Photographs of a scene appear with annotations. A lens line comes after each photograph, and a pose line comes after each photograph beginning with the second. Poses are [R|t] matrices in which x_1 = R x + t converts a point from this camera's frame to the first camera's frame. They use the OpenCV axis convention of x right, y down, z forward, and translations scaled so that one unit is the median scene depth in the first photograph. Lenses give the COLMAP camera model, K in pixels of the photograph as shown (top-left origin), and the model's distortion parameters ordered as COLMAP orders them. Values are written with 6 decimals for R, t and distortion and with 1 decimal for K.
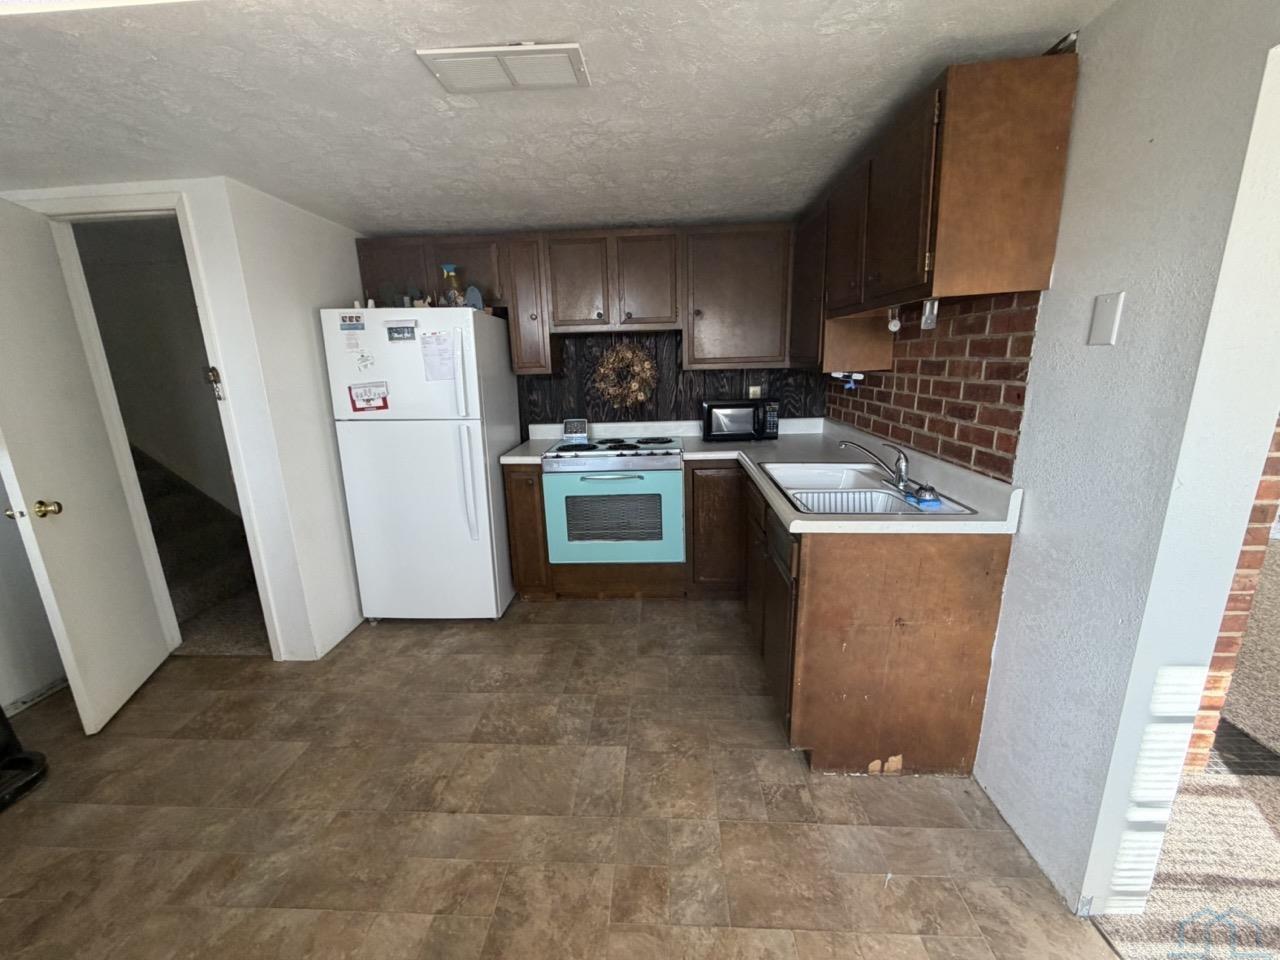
lens RADIAL K [[510.3, 0, 640.0], [0, 510.3, 476.5], [0, 0, 1]] dist [-0.001939, -0.000171]
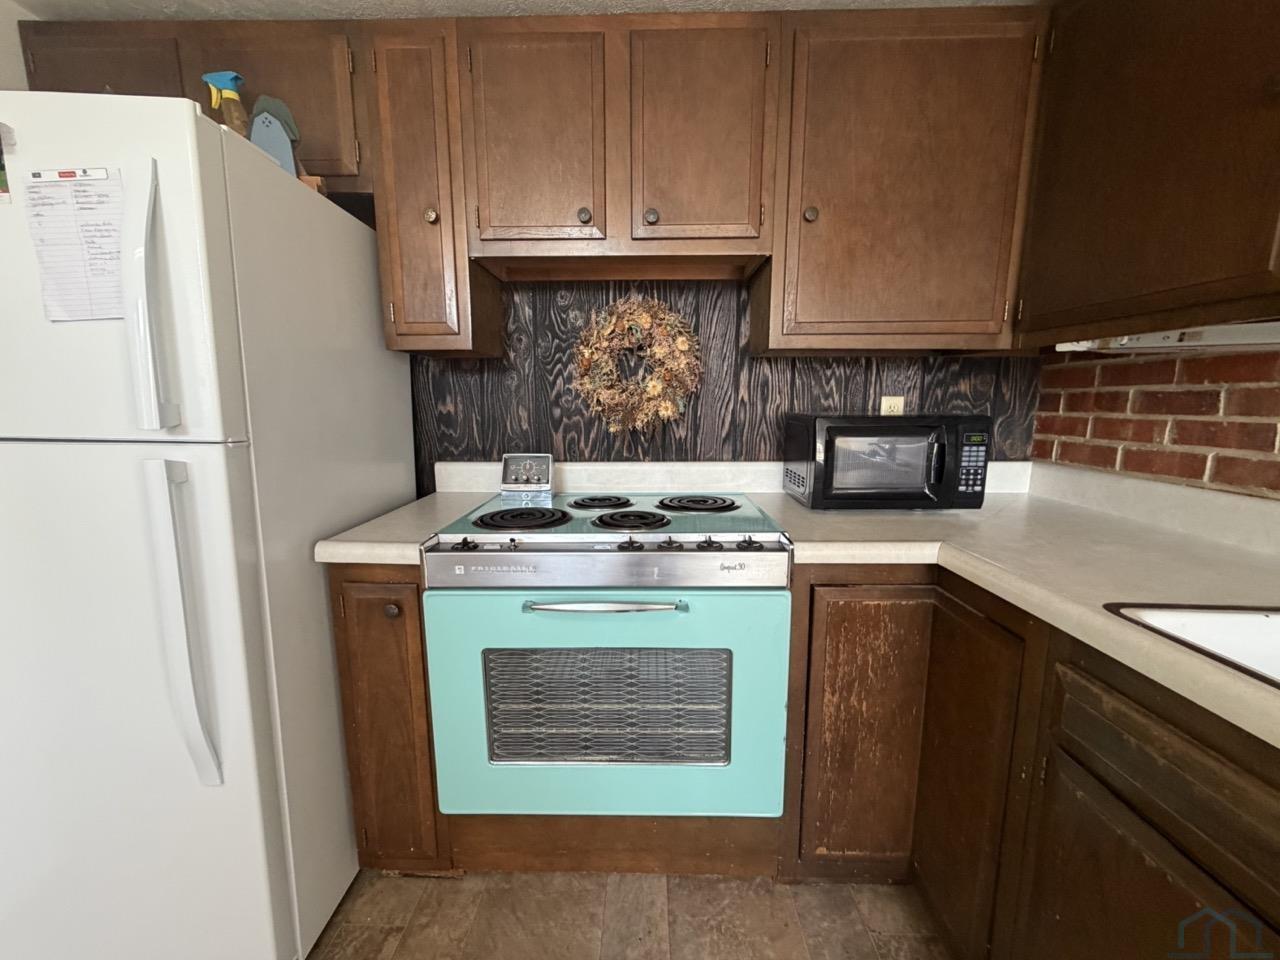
lens RADIAL K [[510.3, 0, 635.5], [0, 510.3, 479.8], [0, 0, 1]] dist [-0.001939, -0.000171]
pose [[0.999452, 0.021161, 0.025461, -0.038073], [-0.019232, 0.997090, -0.073769, -0.055257], [-0.026948, 0.073239, 0.996950, 0.531277]]
